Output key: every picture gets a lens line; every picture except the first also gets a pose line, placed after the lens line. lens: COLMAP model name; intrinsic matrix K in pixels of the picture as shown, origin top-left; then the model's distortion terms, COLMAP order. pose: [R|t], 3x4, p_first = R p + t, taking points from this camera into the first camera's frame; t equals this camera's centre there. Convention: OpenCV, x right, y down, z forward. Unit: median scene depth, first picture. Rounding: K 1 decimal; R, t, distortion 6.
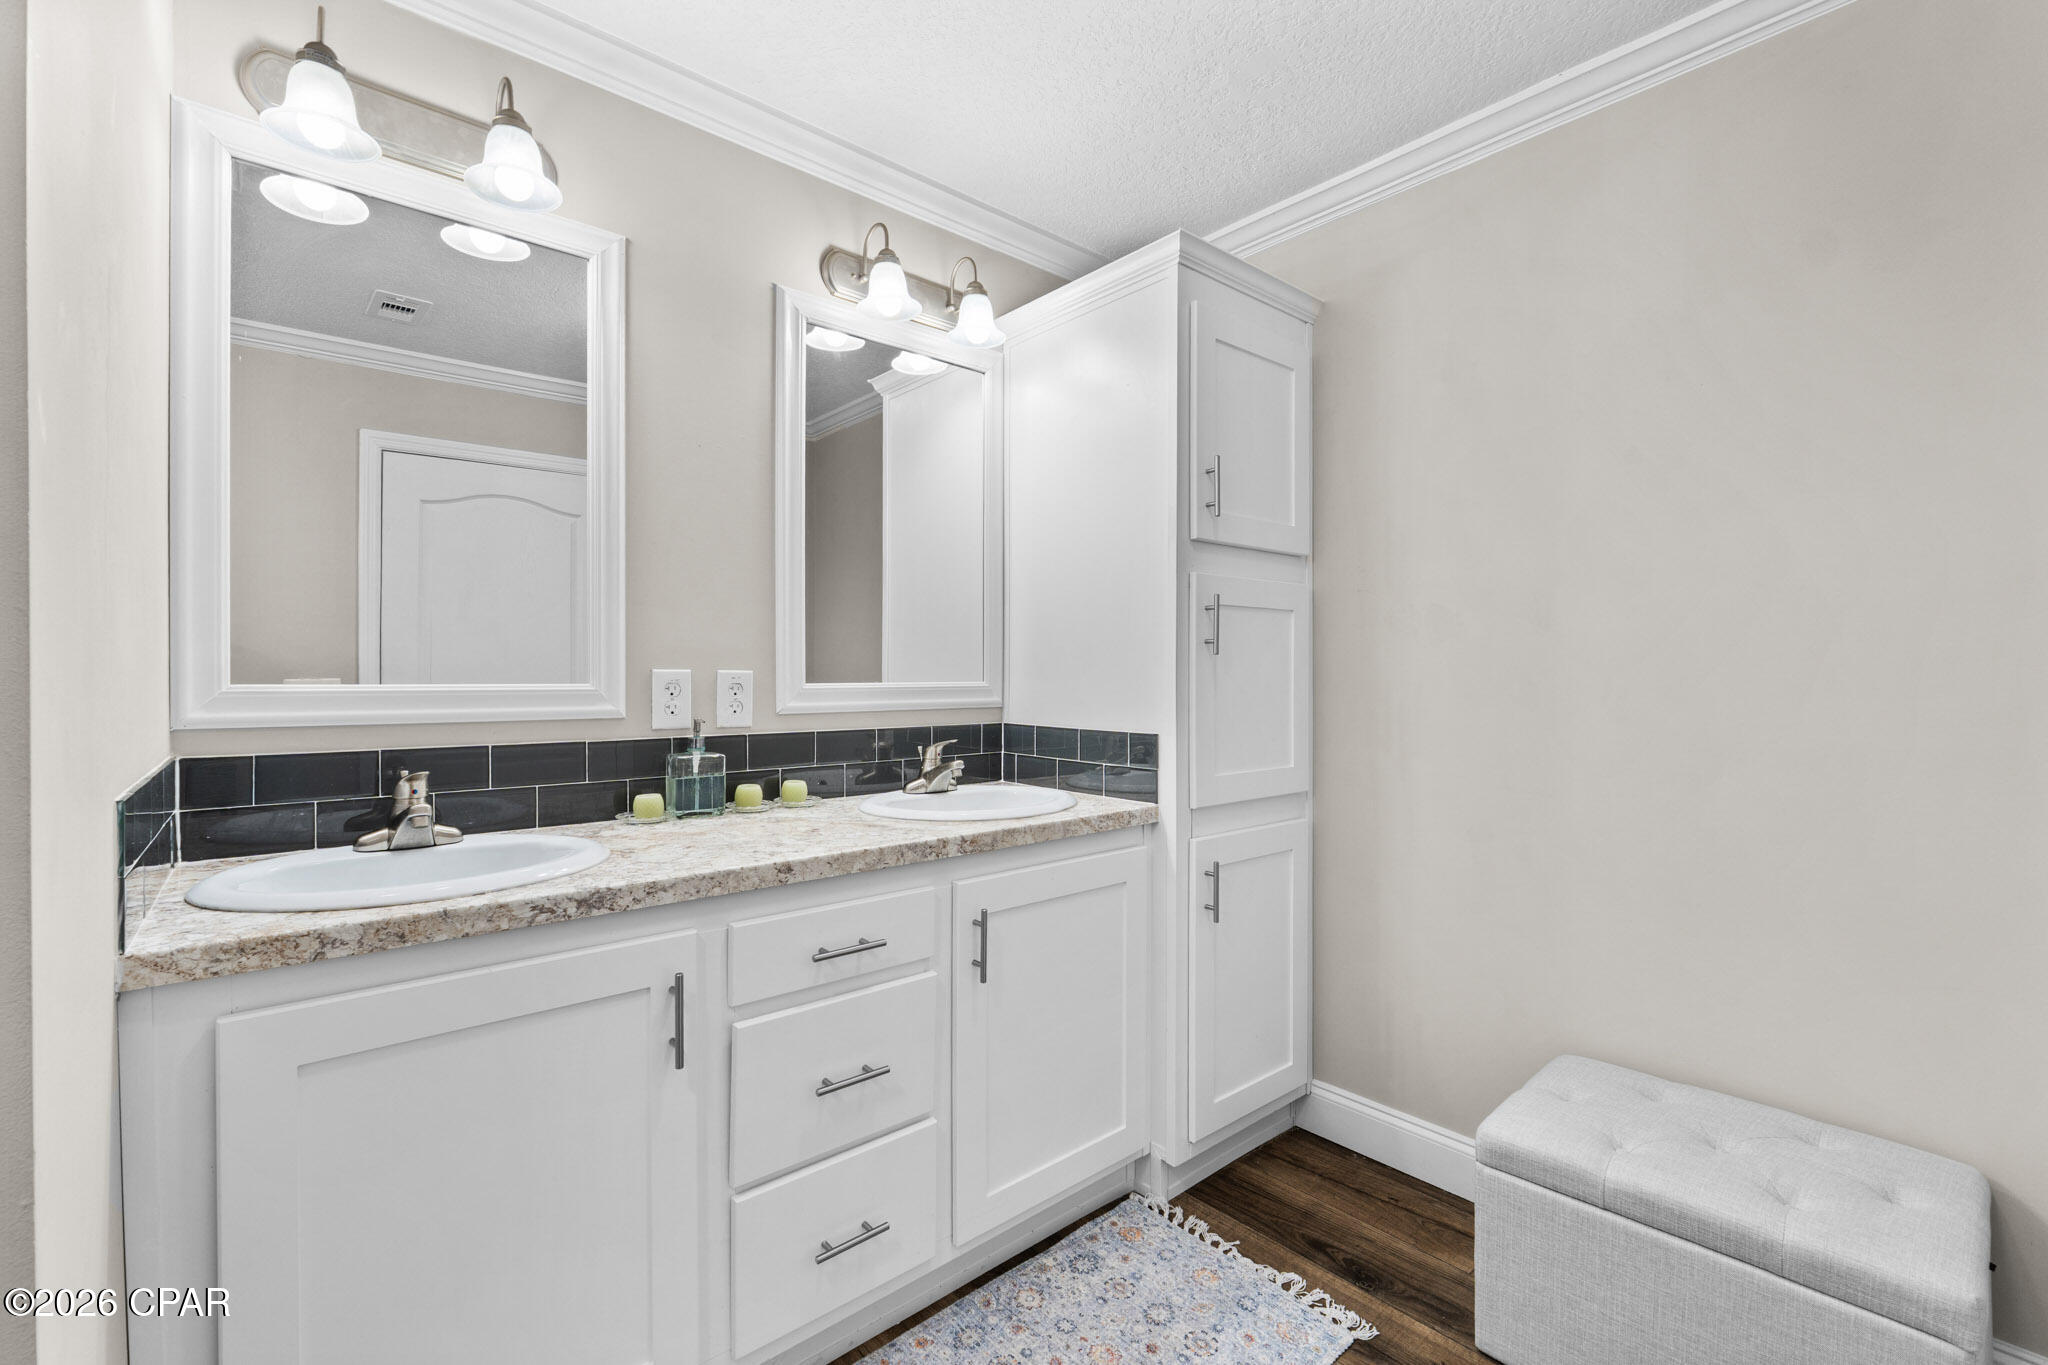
lens RADIAL K [[876.8, 0, 1021.7], [0, 876.8, 680.5], [0, 0, 1]] dist [-0.002899, -0.001168]
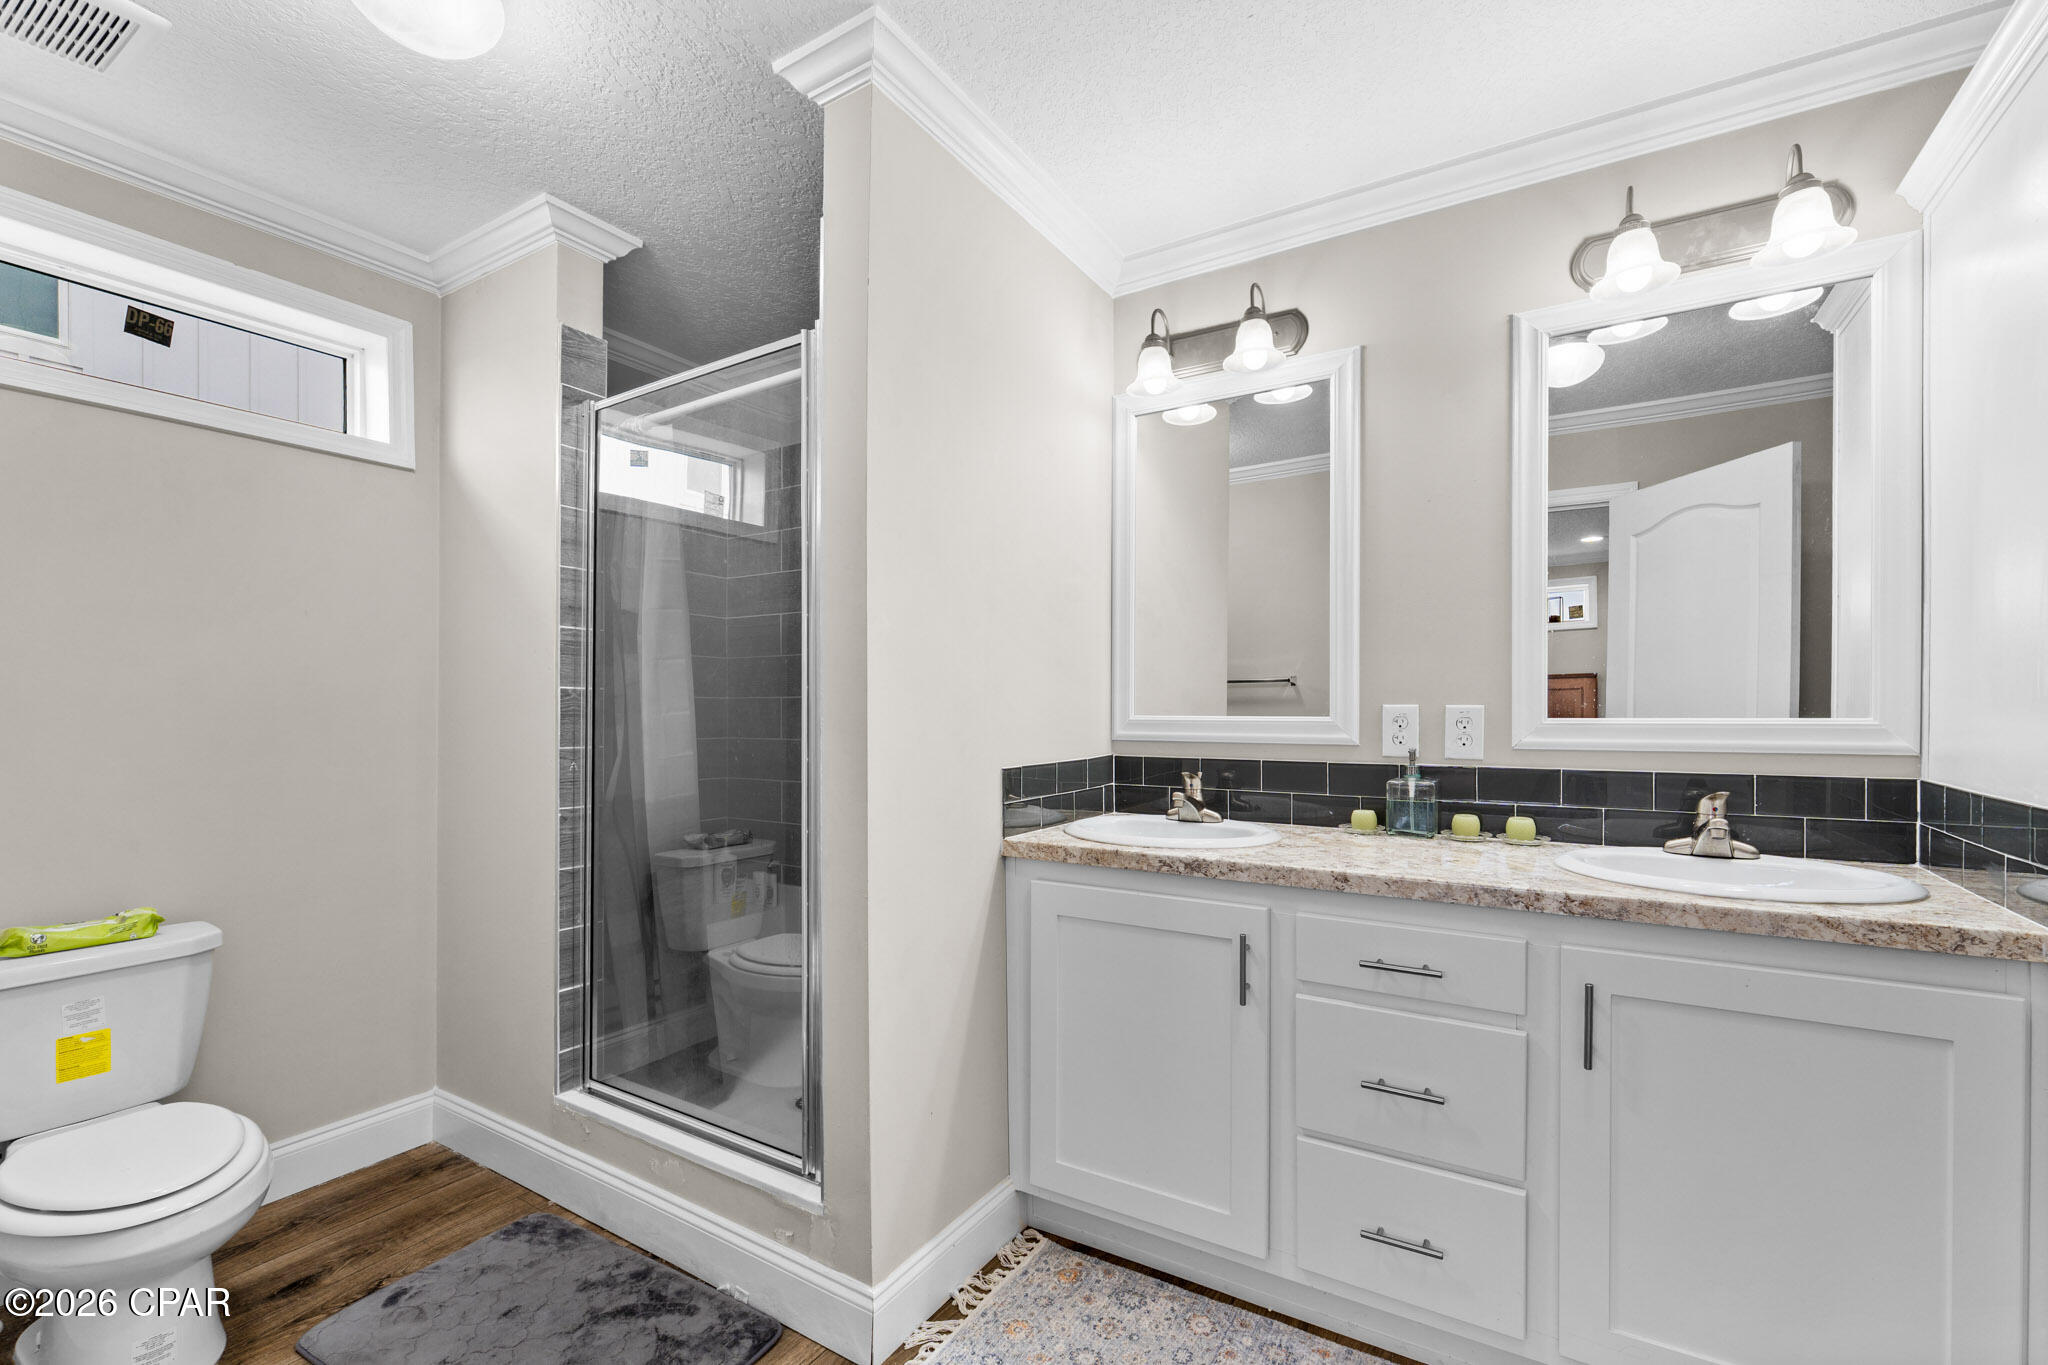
lens RADIAL K [[876.8, 0, 1035.2], [0, 876.8, 717.0], [0, 0, 1]] dist [-0.002899, -0.001168]
pose [[0.299668, 0.007038, -0.954018, 0.548846], [-0.001518, 0.999975, 0.006900, -0.004362], [0.954042, -0.000619, 0.299671, 0.205793]]
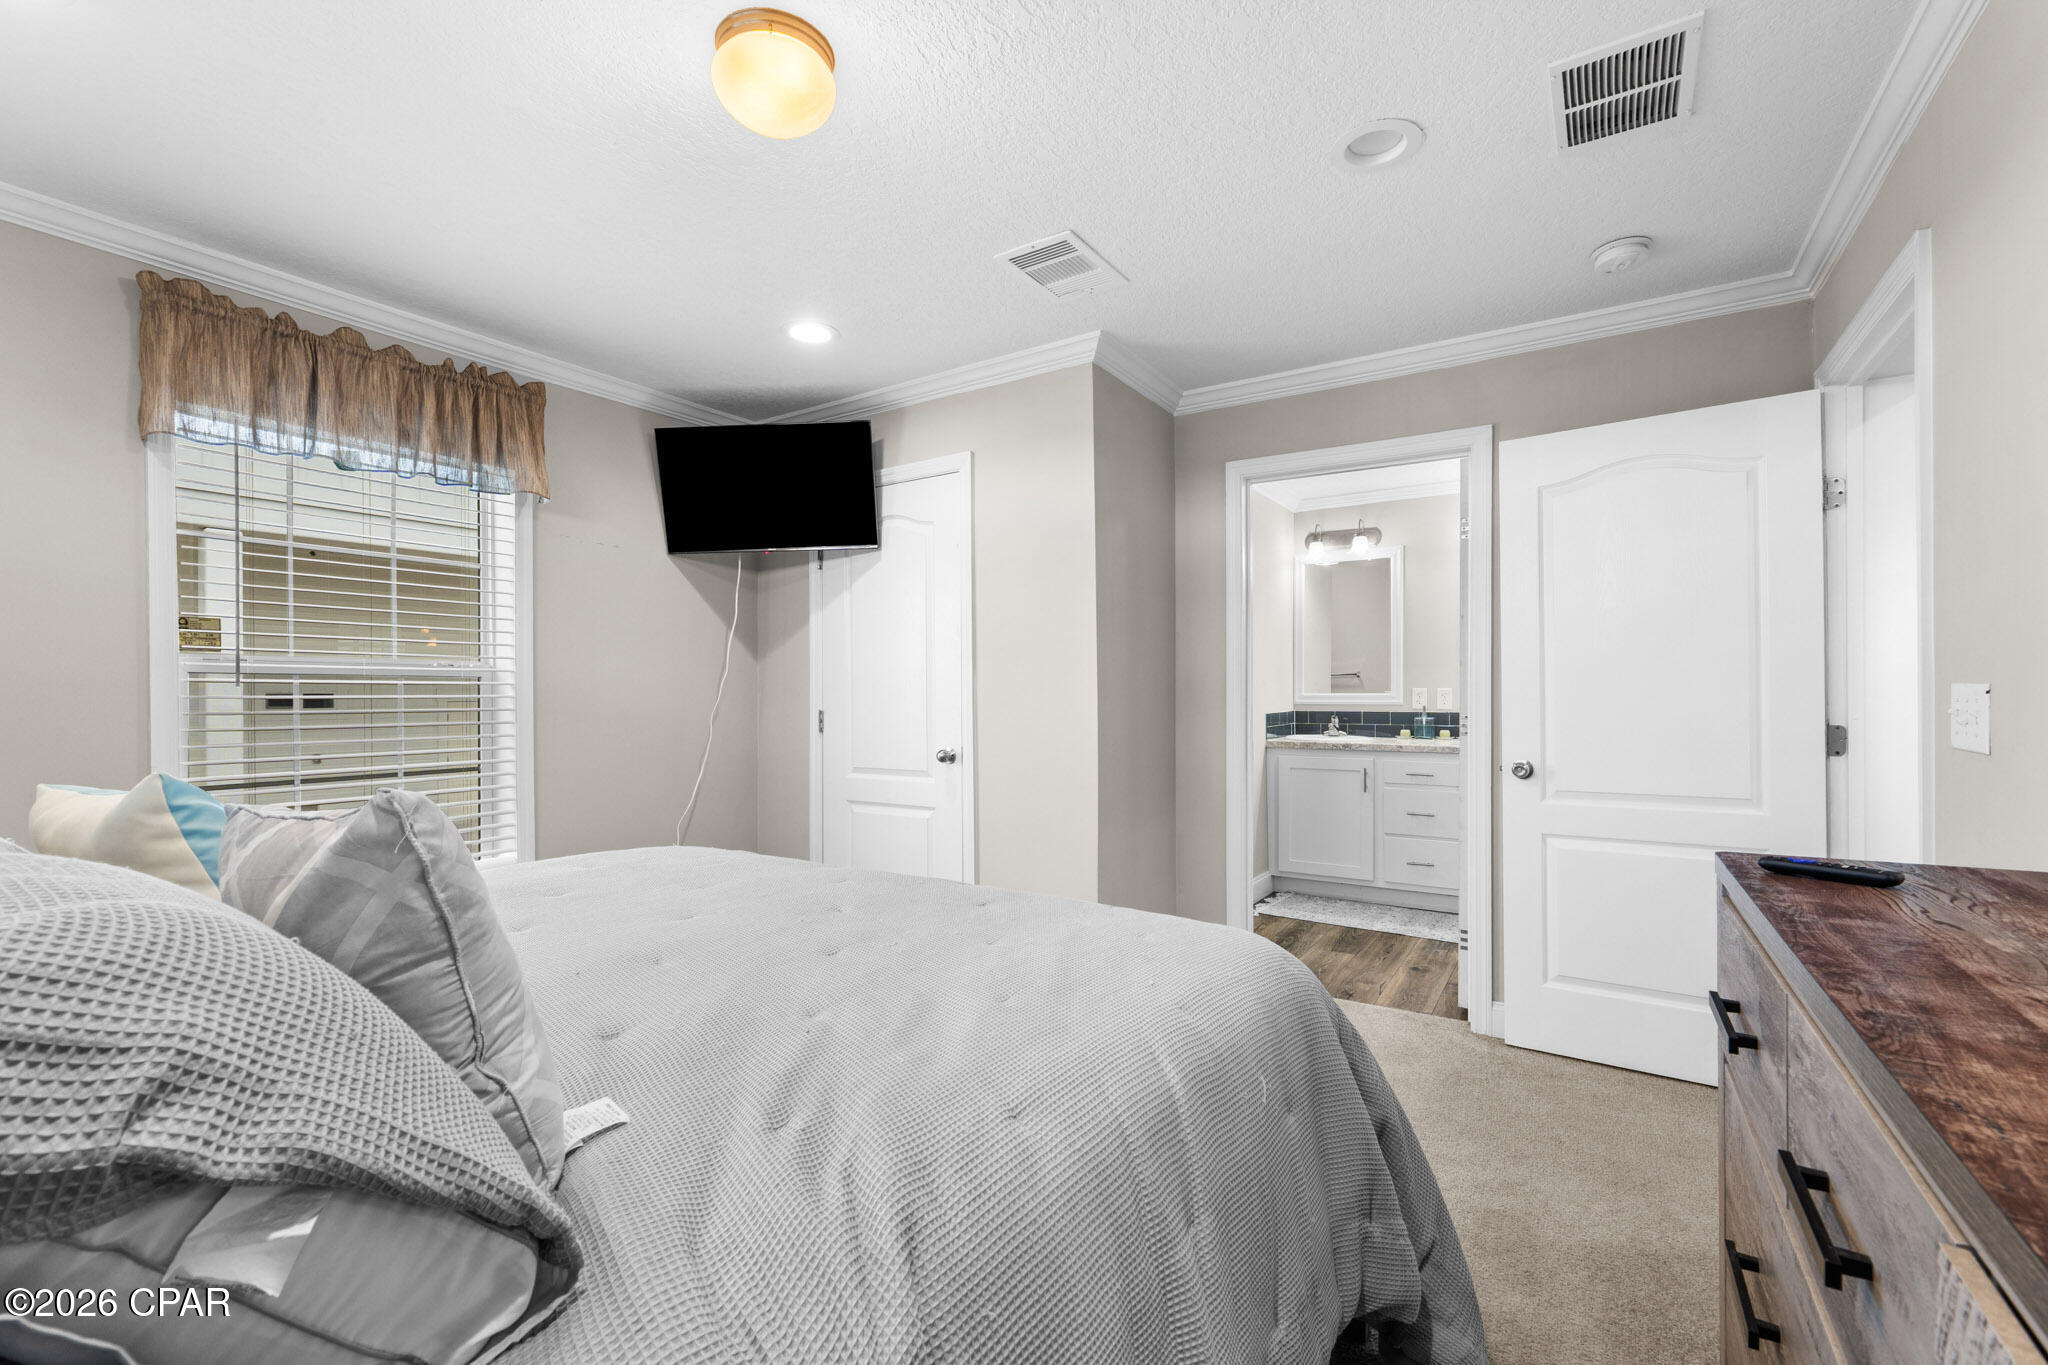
lens RADIAL K [[876.8, 0, 1028.0], [0, 876.8, 701.1], [0, 0, 1]] dist [-0.002899, -0.001168]
pose [[0.276605, 0.010605, -0.960925, 2.044780], [0.001609, 0.999933, 0.011499, -0.006801], [0.960982, -0.004727, 0.276569, -1.057694]]
